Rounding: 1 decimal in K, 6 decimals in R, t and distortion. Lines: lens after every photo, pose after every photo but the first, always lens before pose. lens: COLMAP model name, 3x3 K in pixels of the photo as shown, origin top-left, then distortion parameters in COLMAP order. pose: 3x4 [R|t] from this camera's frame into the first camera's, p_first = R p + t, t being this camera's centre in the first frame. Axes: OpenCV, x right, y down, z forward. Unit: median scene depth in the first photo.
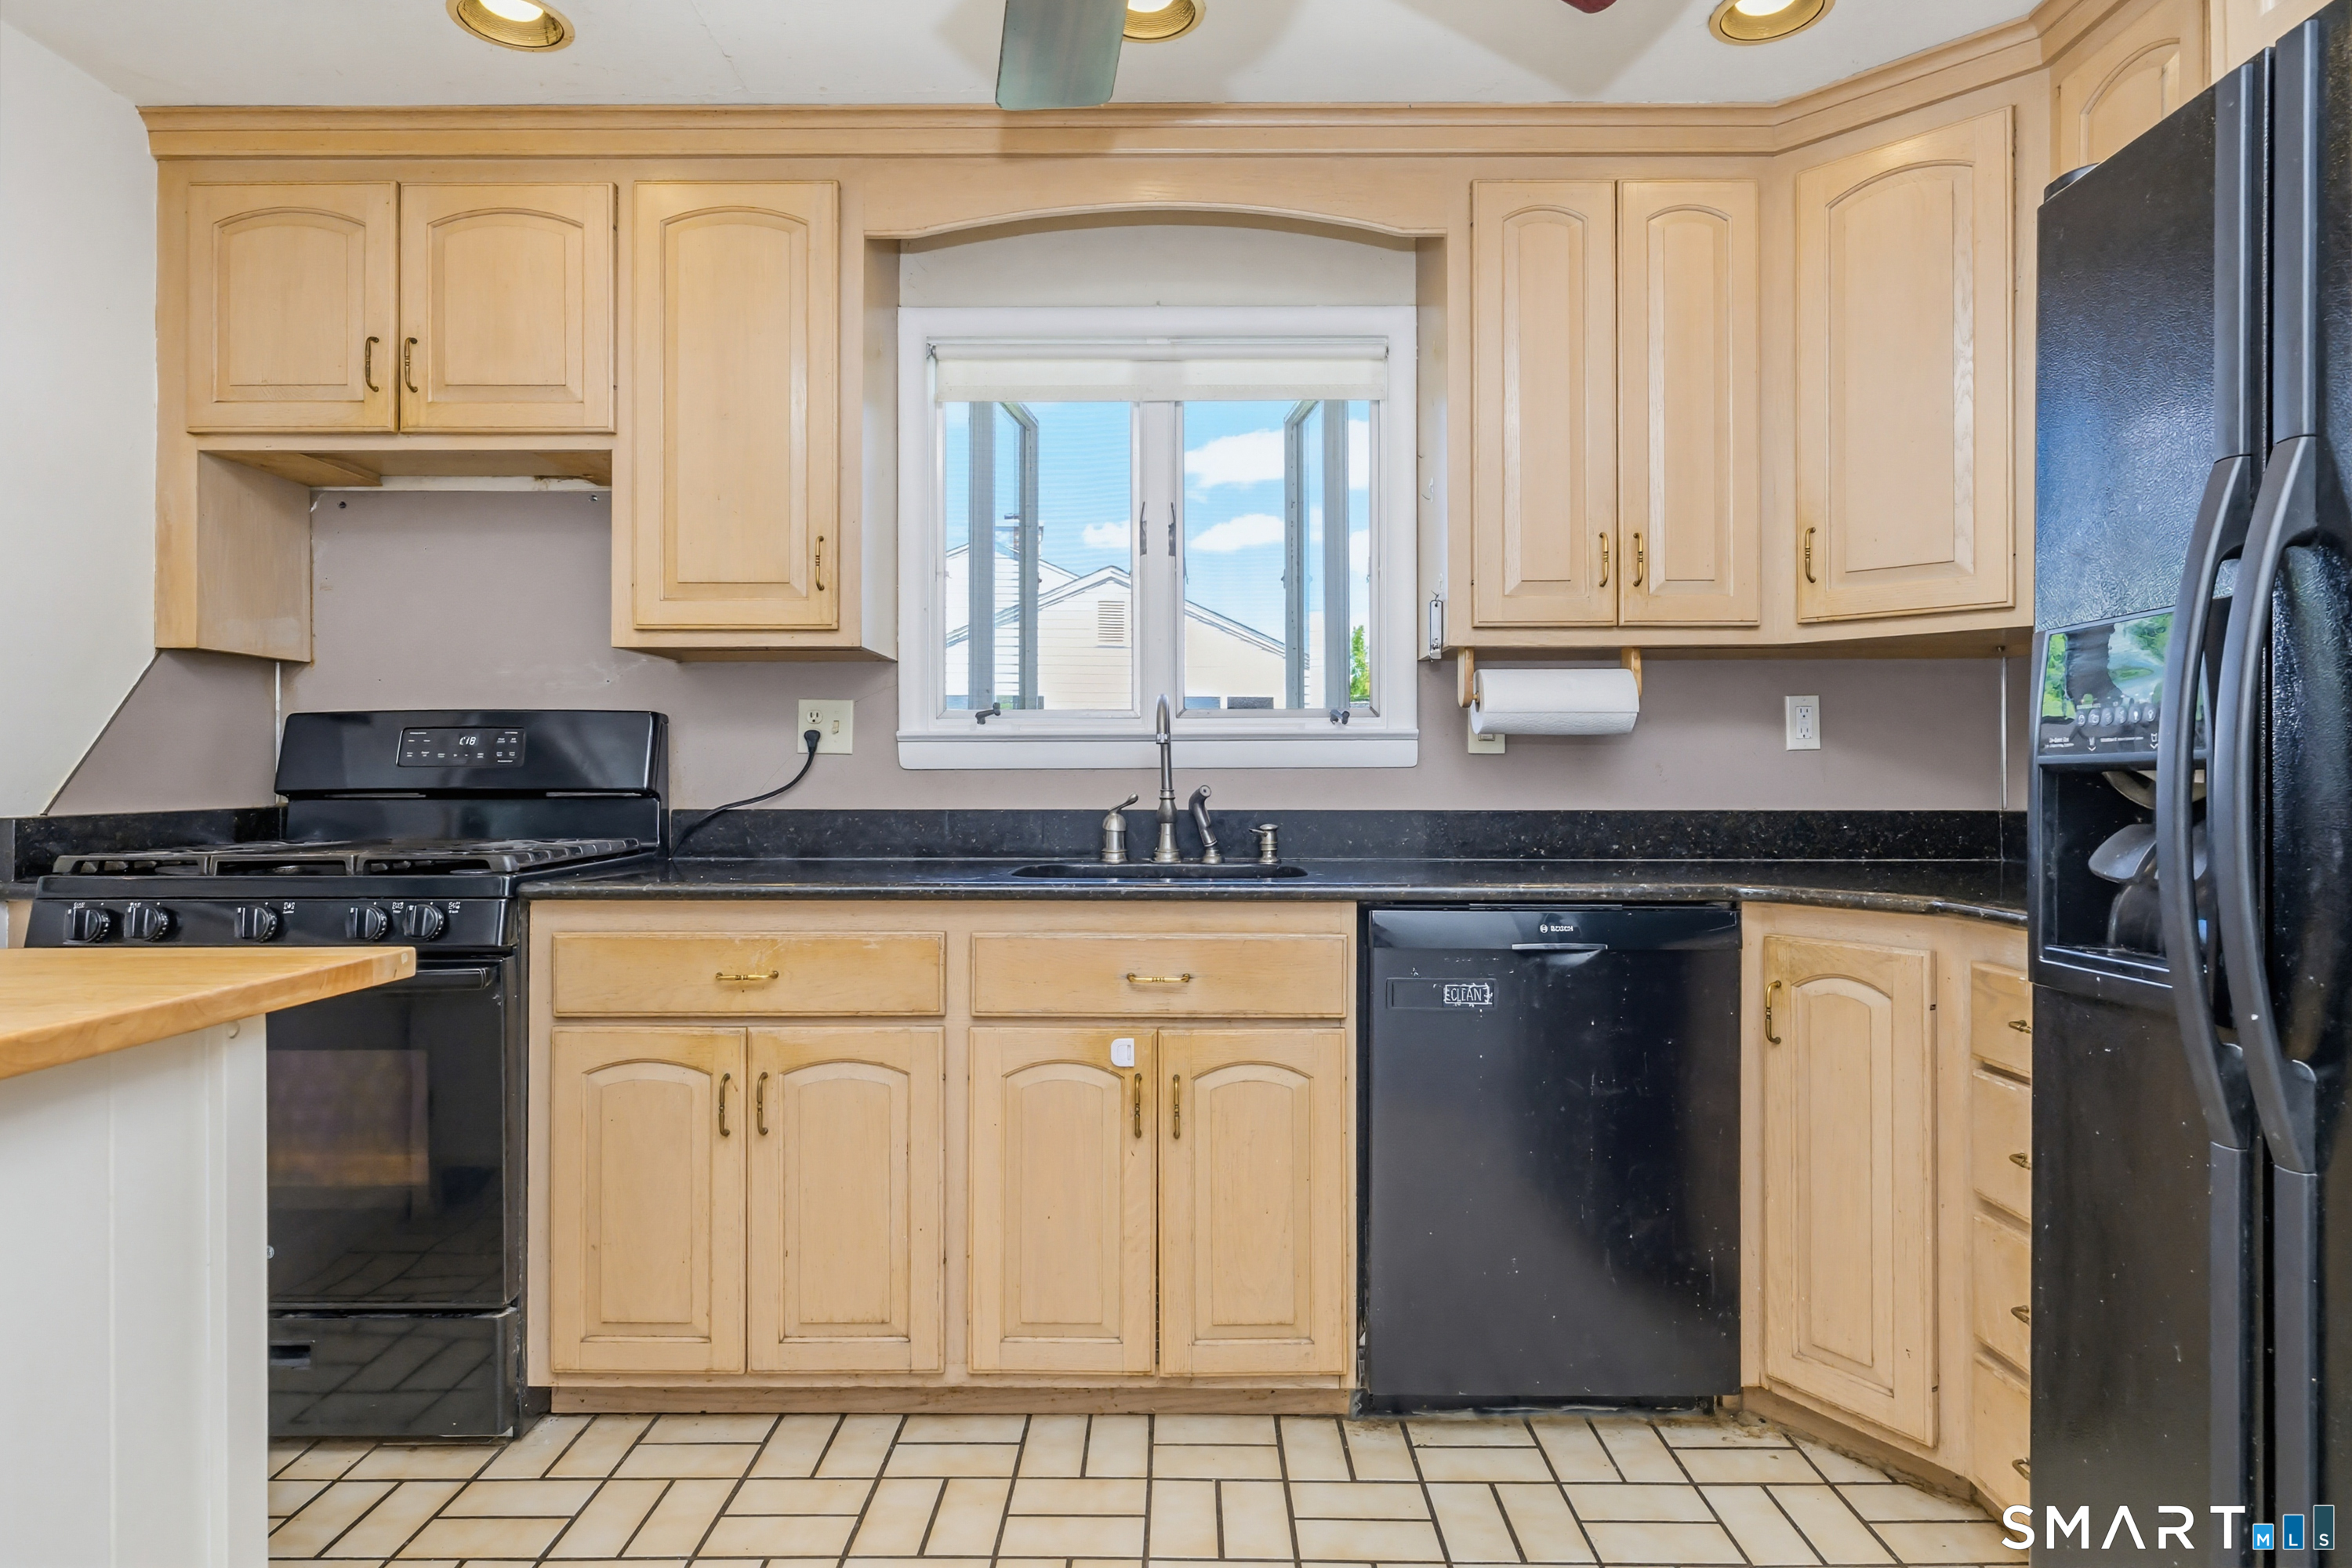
lens RADIAL K [[1339.6, 0, 1181.2], [0, 1339.6, 775.5], [0, 0, 1]] dist [-0.002732, 0.000951]
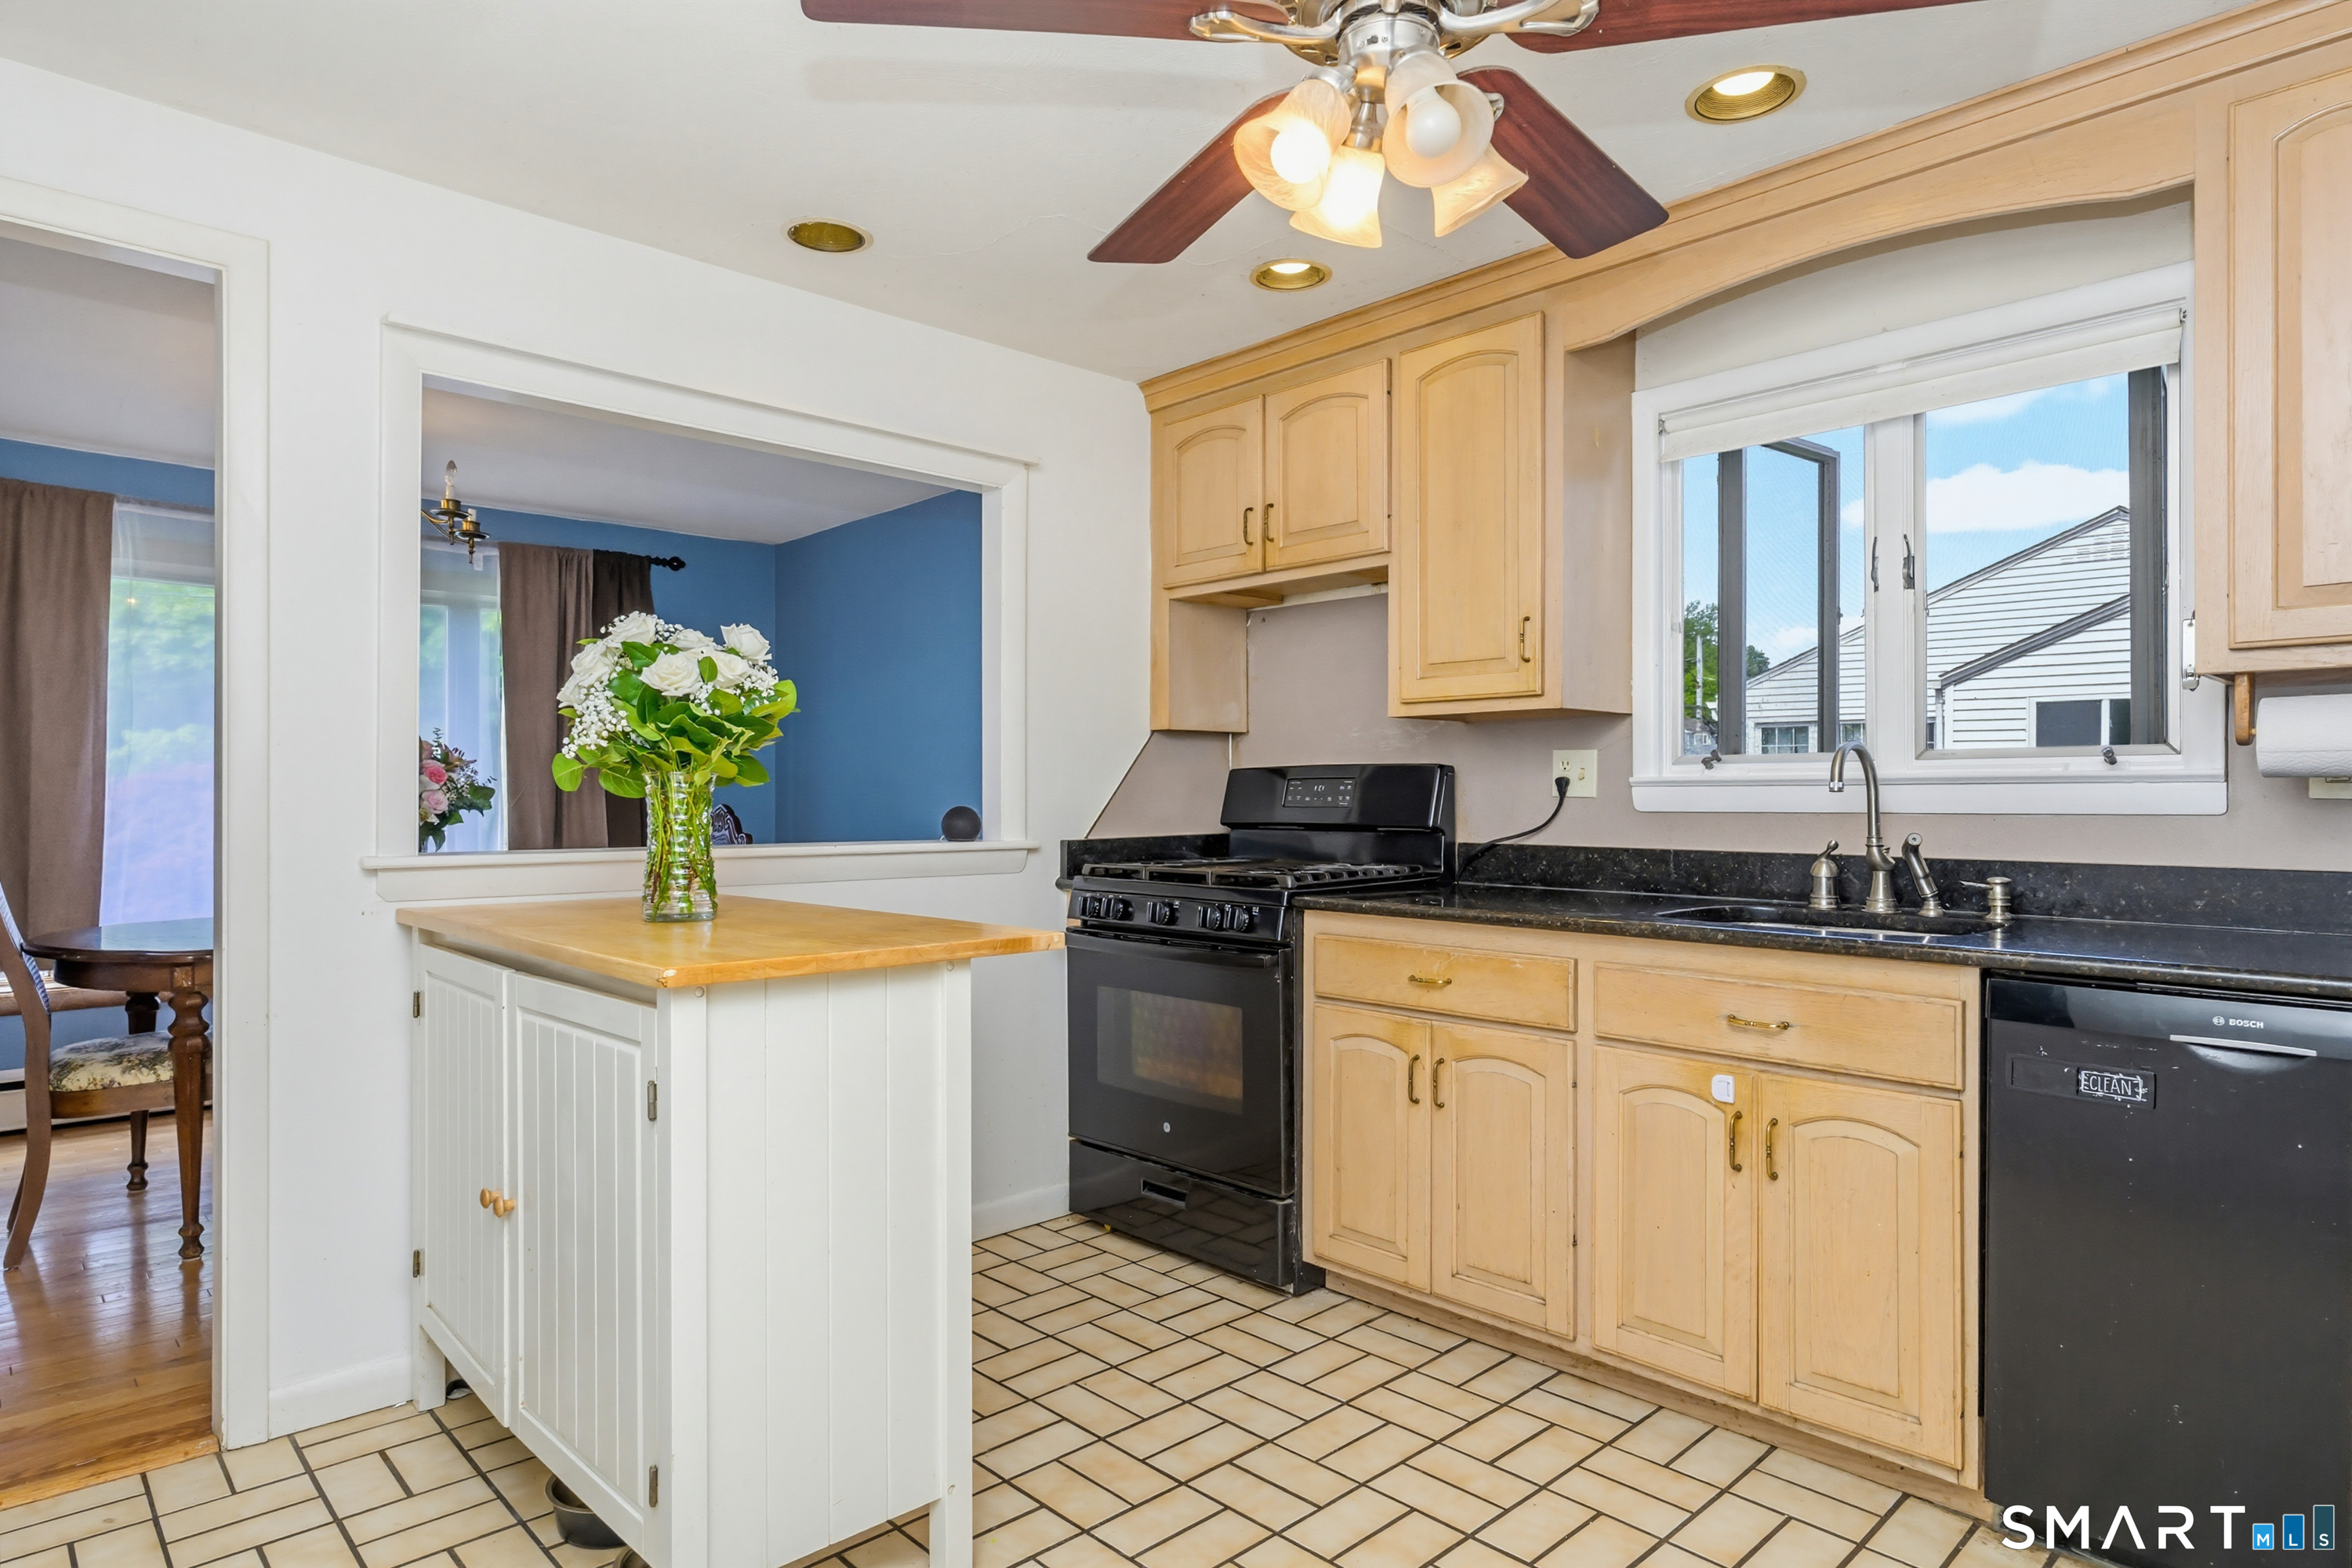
lens RADIAL K [[1339.6, 0, 1173.9], [0, 1339.6, 792.9], [0, 0, 1]] dist [-0.002732, 0.000951]
pose [[0.681823, 0.000108, -0.731517, 0.389321], [0.003617, 0.999987, 0.003519, -0.028861], [0.731509, -0.005046, 0.681814, -0.035287]]
